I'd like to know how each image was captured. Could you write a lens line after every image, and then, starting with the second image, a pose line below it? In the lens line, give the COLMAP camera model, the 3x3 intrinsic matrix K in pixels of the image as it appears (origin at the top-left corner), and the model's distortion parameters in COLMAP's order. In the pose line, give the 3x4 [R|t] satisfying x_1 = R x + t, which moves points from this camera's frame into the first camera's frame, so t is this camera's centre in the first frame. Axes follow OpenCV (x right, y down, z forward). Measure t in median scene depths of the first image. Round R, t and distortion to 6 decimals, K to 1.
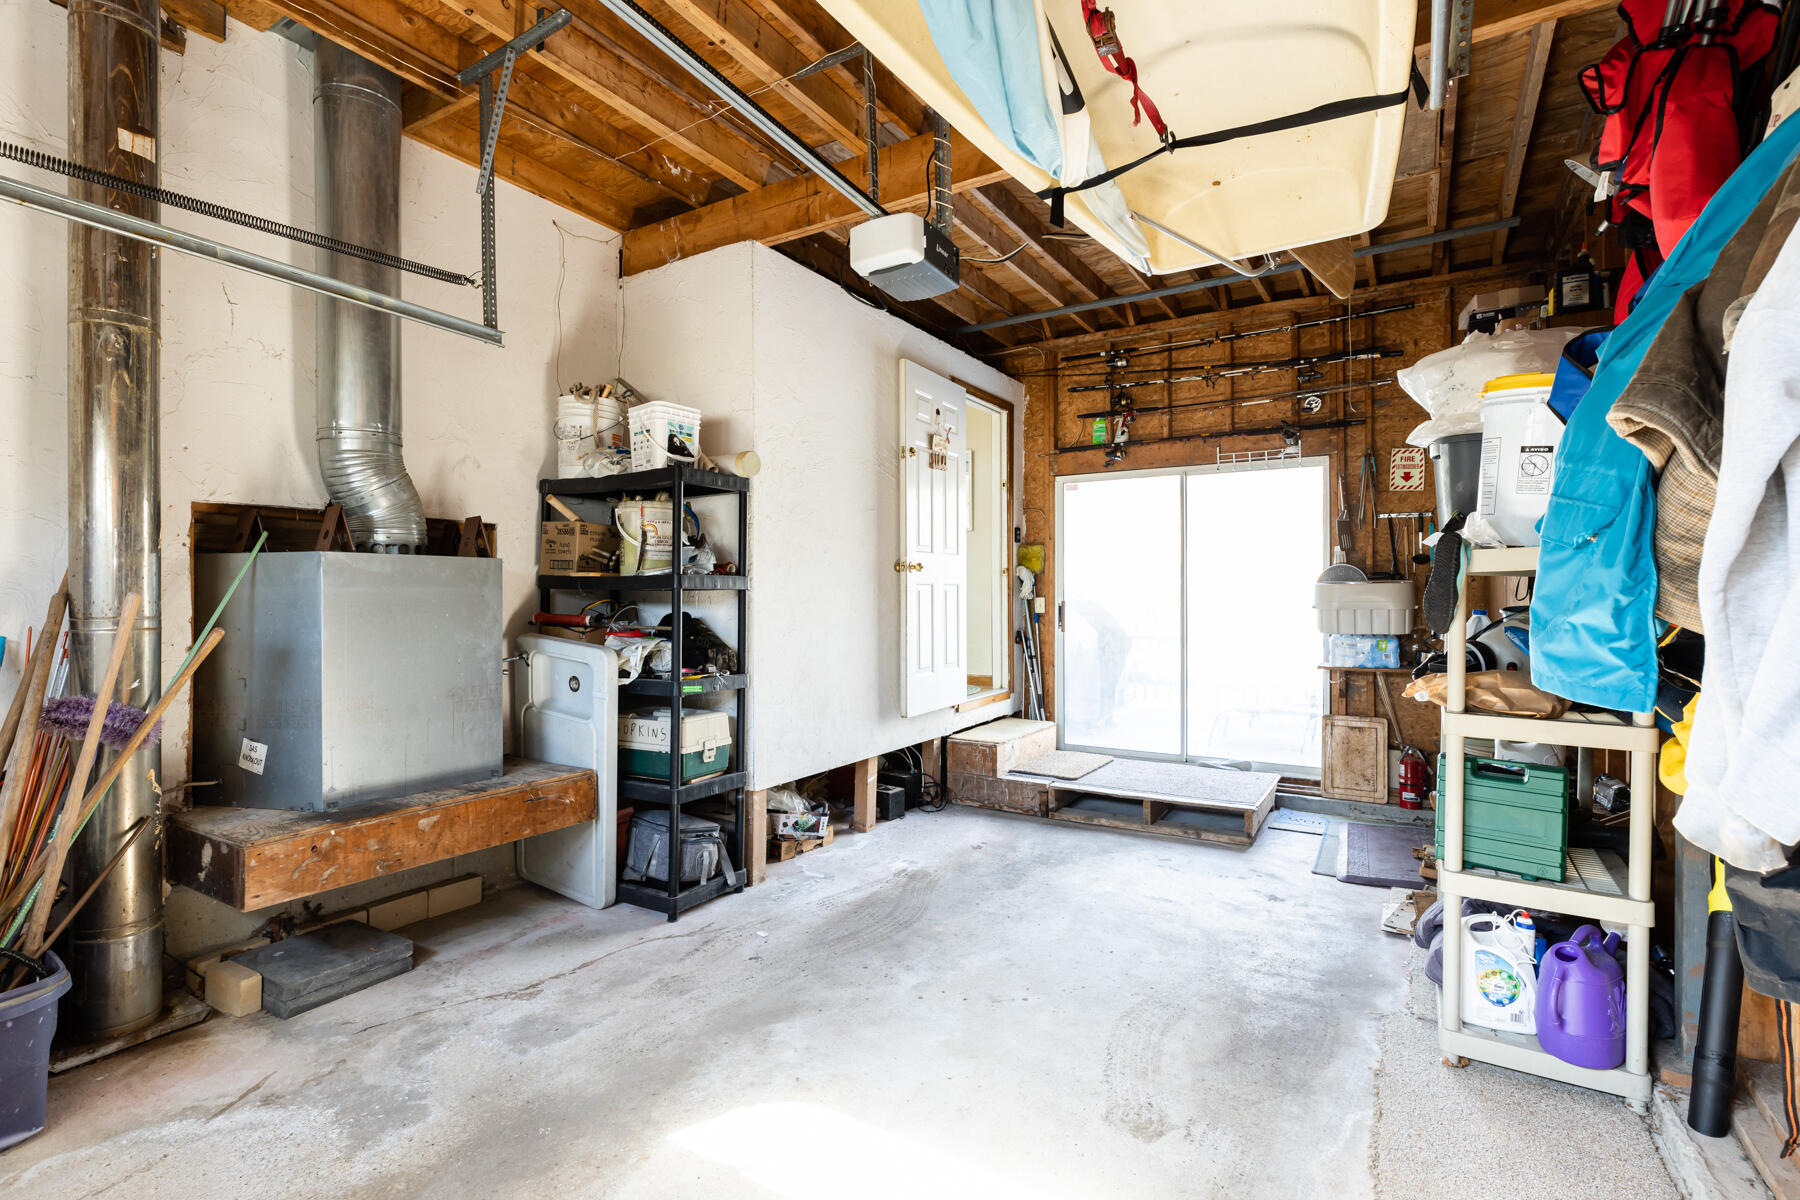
lens RADIAL K [[827.9, 0, 908.4], [0, 827.9, 603.4], [0, 0, 1]] dist [-0.002184, -0.000332]
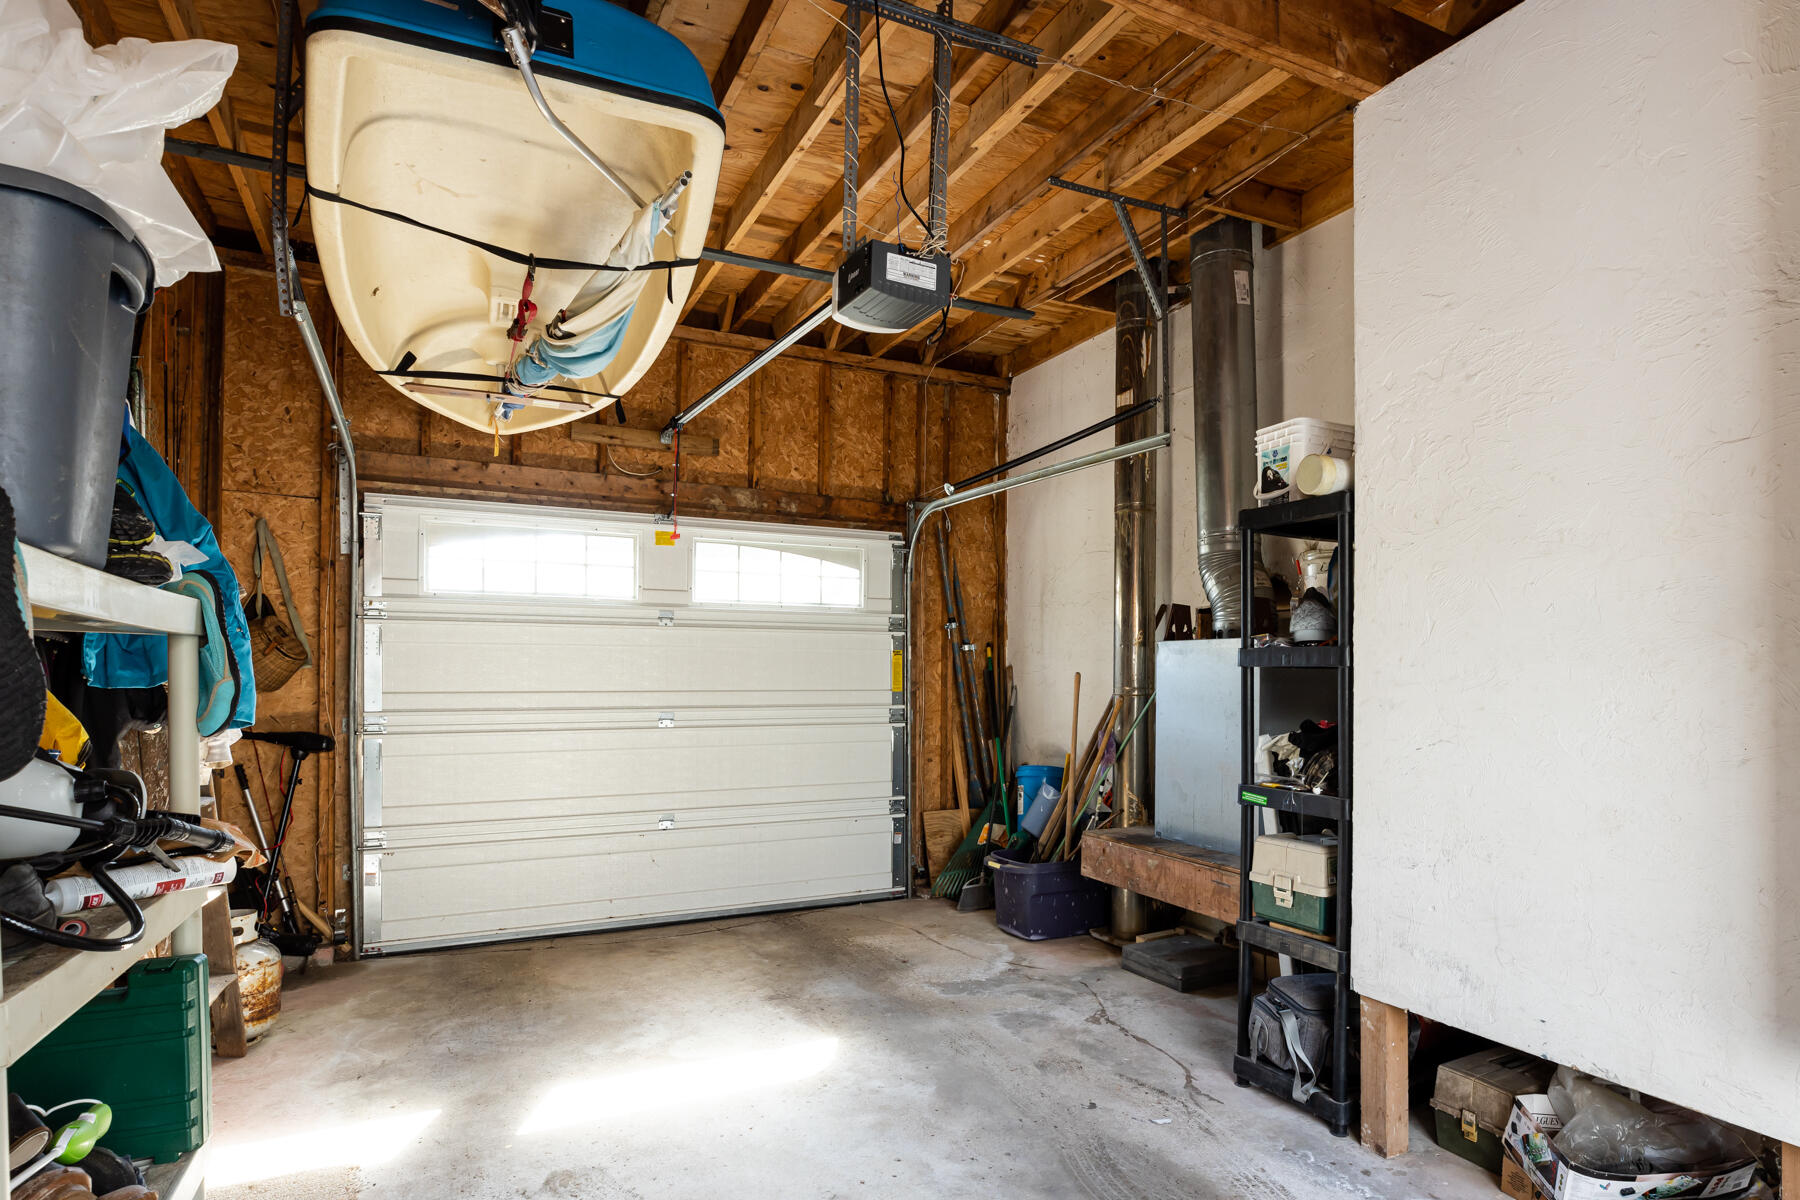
lens RADIAL K [[880.4, 0, 900.1], [0, 880.4, 682.0], [0, 0, 1]] dist [-0.000306, -0.000017]
pose [[-0.508595, 0.005792, -0.860986, 0.734494], [-0.007929, 0.999903, 0.011410, -0.012947], [0.860969, 0.012630, -0.508500, 1.376596]]
